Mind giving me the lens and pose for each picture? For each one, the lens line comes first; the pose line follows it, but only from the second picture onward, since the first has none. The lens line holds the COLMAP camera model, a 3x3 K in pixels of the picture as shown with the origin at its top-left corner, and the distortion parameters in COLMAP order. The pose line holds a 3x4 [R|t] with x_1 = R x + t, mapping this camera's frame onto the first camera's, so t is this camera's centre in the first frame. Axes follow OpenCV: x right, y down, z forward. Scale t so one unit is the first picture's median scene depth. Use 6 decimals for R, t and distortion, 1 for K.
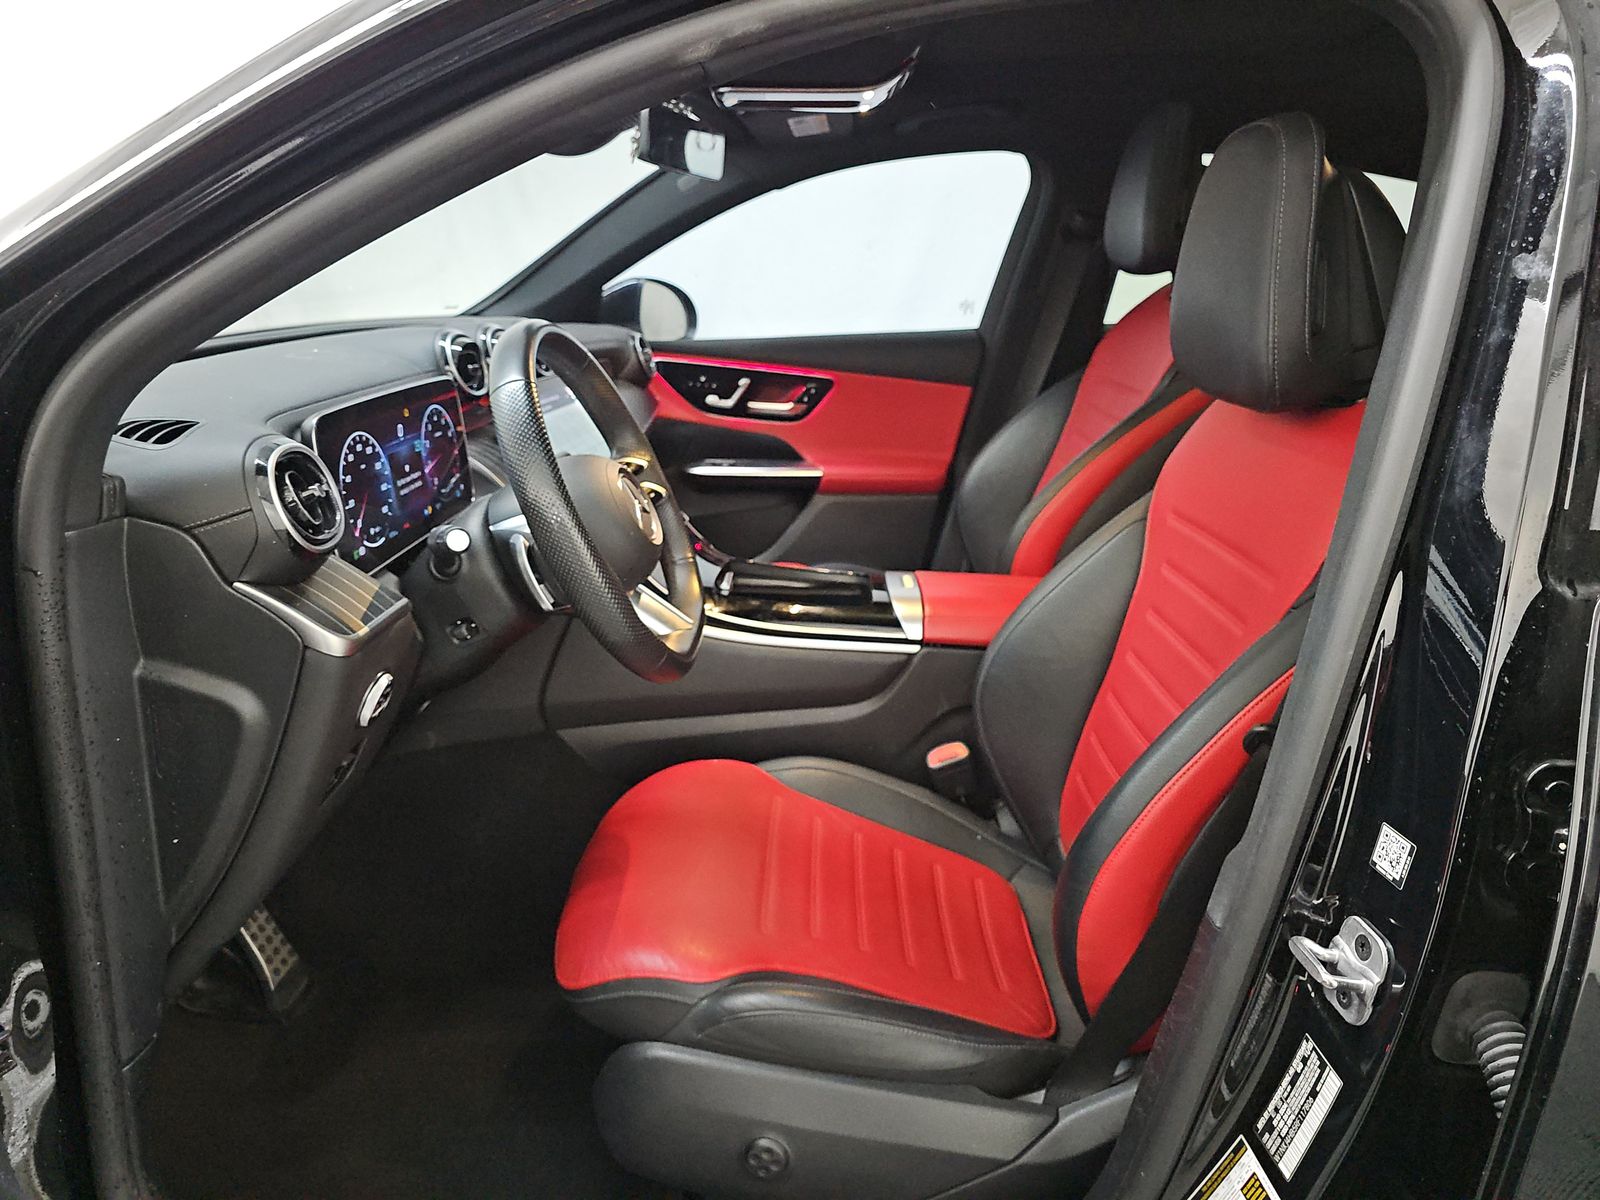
lens RADIAL K [[1085.0, 0, 807.8], [0, 1085.0, 597.7], [0, 0, 1]] dist [0.091668, -0.074334]
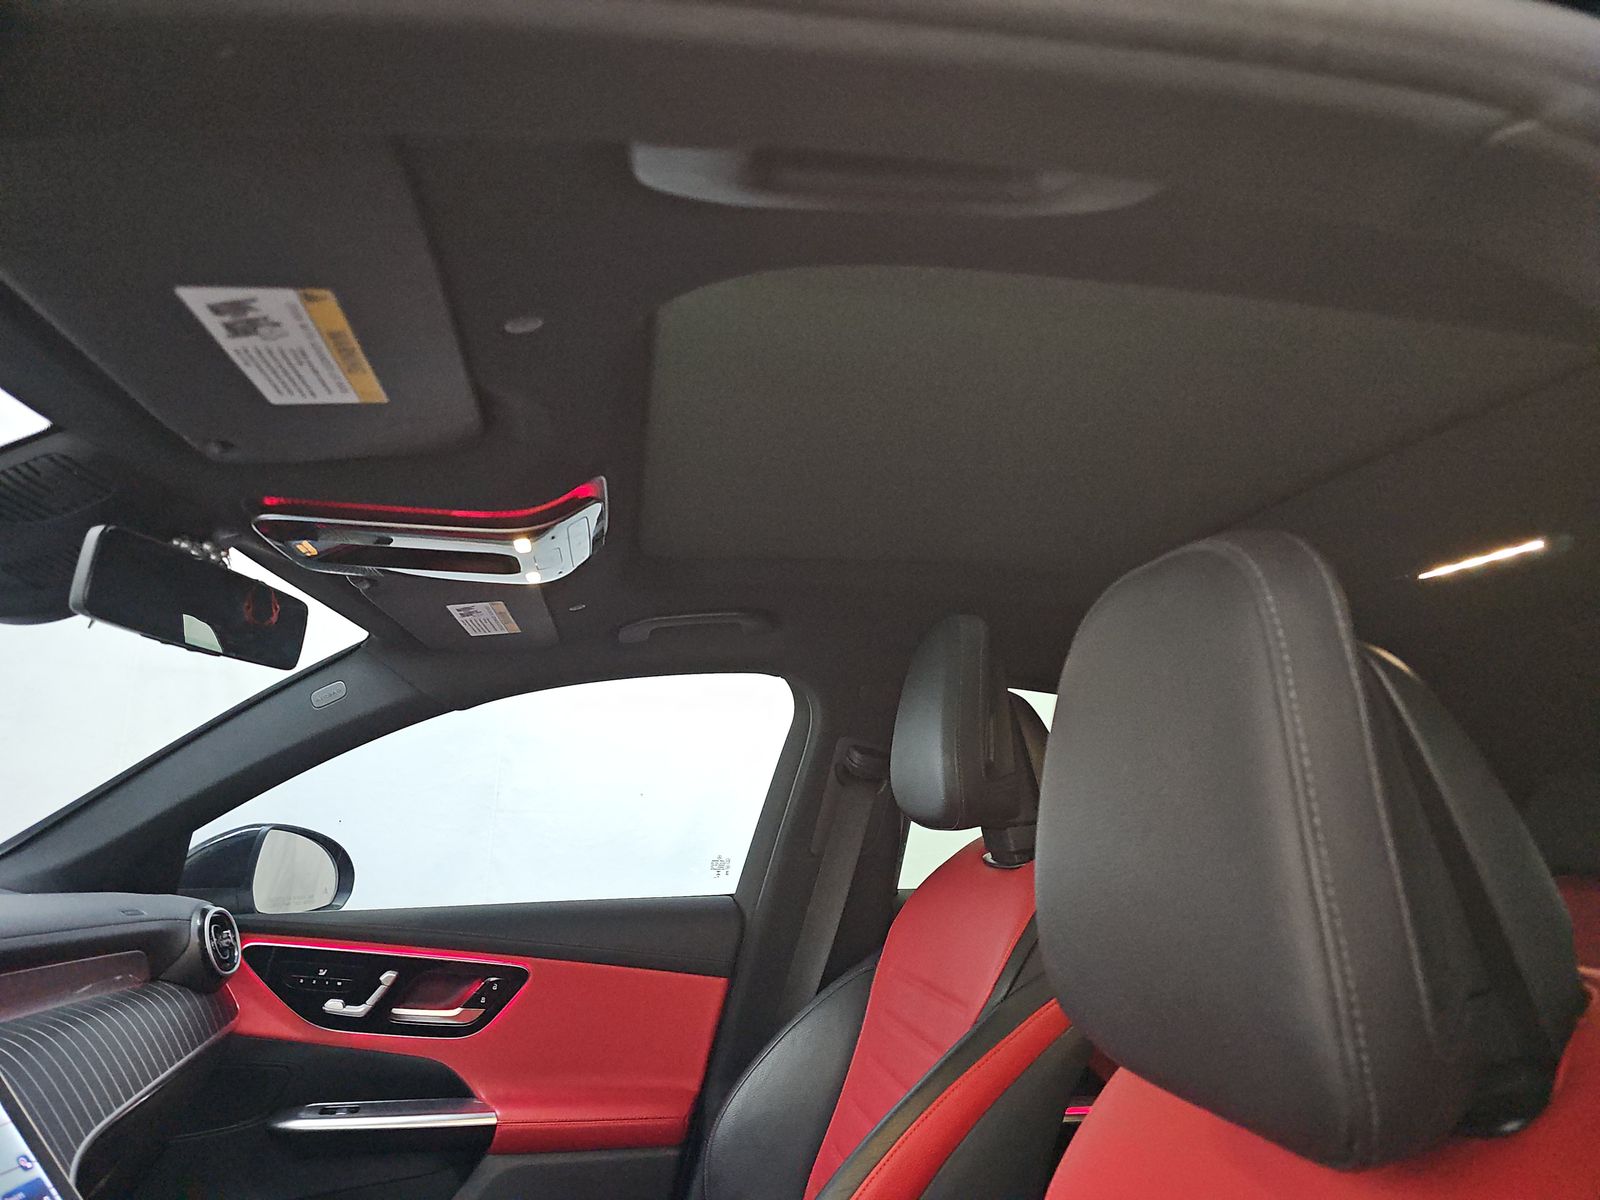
lens RADIAL K [[1085.0, 0, 807.8], [0, 1085.0, 597.7], [0, 0, 1]] dist [0.091668, -0.074334]
pose [[0.981546, 0.054062, 0.183427, 0.057359], [0.038991, 0.882475, -0.468741, -0.074500], [-0.187211, 0.467242, 0.864081, 0.253575]]
